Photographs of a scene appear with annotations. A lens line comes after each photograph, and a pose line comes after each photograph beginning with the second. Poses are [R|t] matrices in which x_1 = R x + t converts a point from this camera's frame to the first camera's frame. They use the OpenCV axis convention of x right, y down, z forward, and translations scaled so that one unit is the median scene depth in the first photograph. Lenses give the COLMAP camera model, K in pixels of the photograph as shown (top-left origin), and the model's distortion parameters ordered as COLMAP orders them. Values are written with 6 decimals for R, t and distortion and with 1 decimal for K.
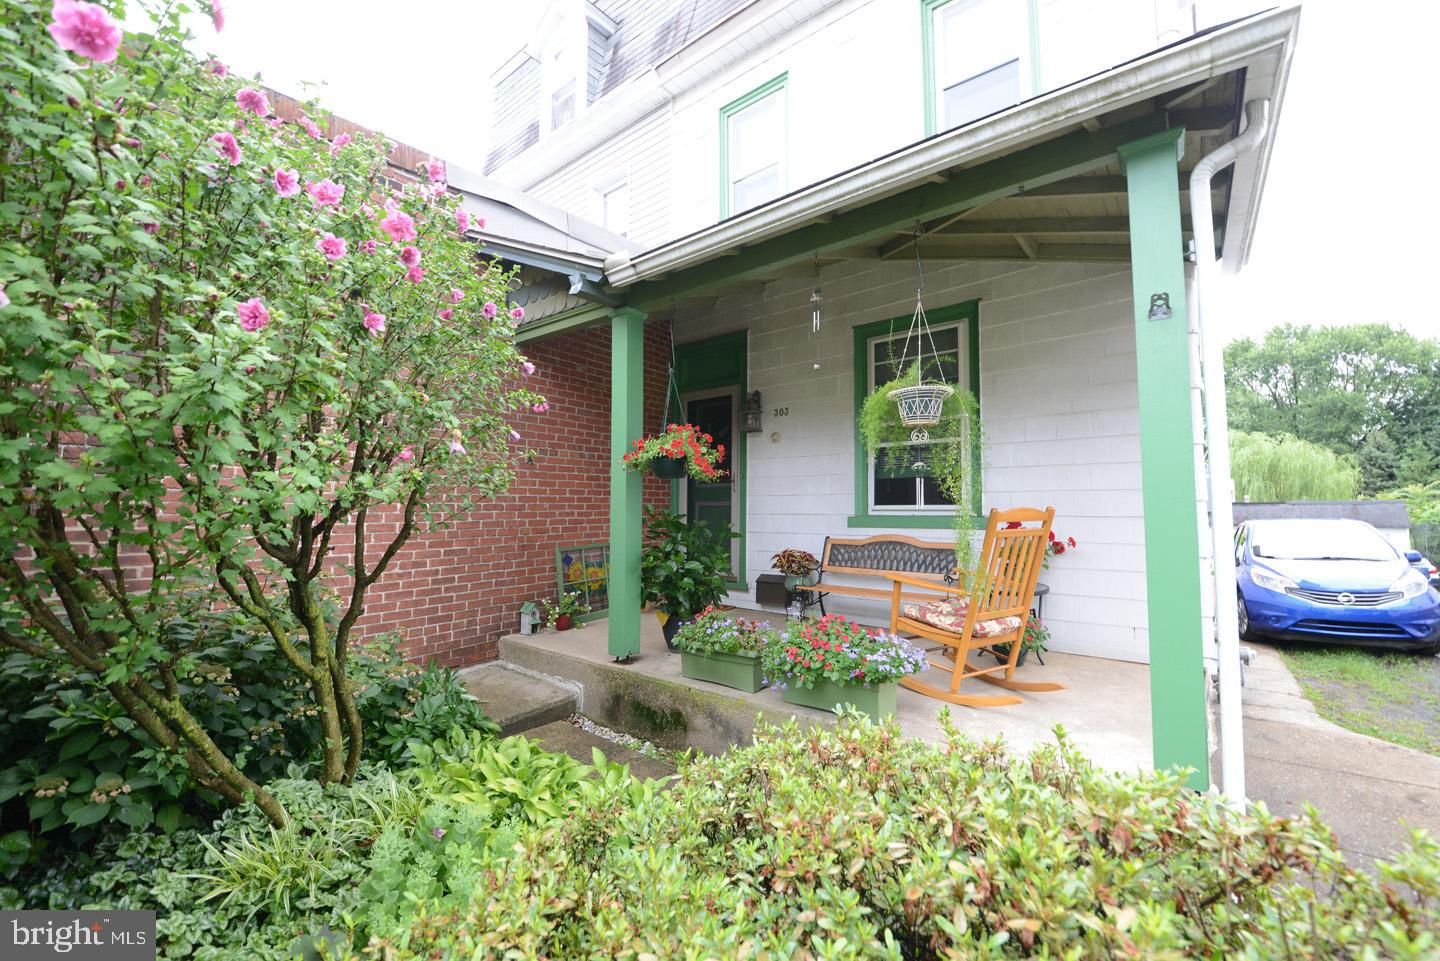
lens RADIAL K [[579.6, 0, 720.0], [0, 579.6, 480.5], [0, 0, 1]] dist [-0.000655, -0.000178]
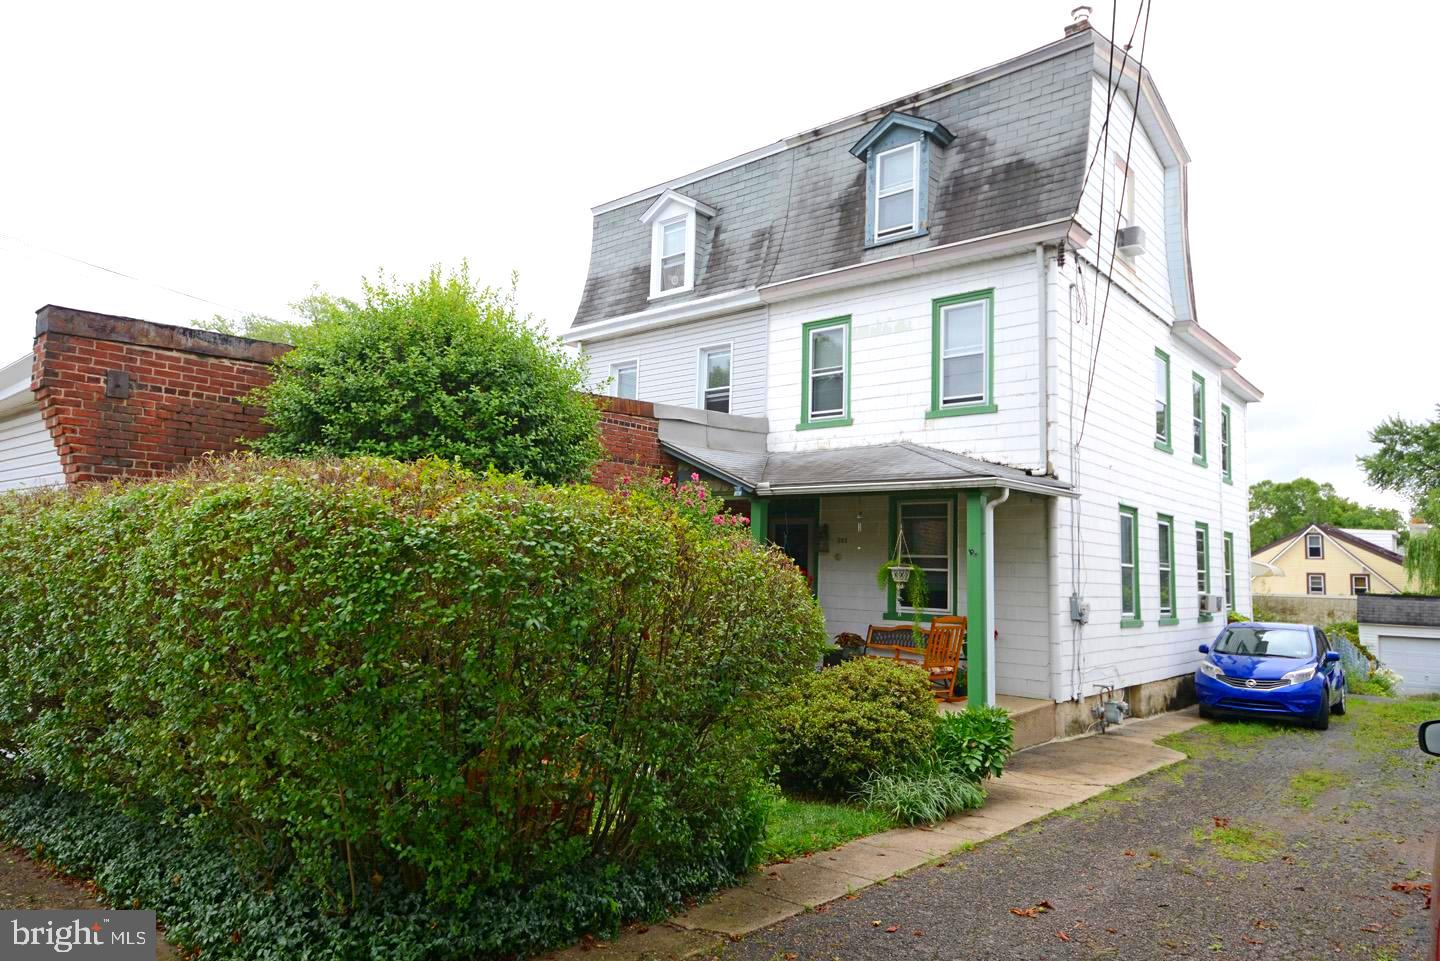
lens RADIAL K [[920.4, 0, 720.0], [0, 920.4, 480.5], [0, 0, 1]] dist [0.070313, 0.000697]
pose [[0.999396, 0.024404, -0.024723, -0.153535], [-0.025521, 0.998619, -0.045914, -0.152803], [0.023569, 0.046517, 0.998639, -1.381703]]
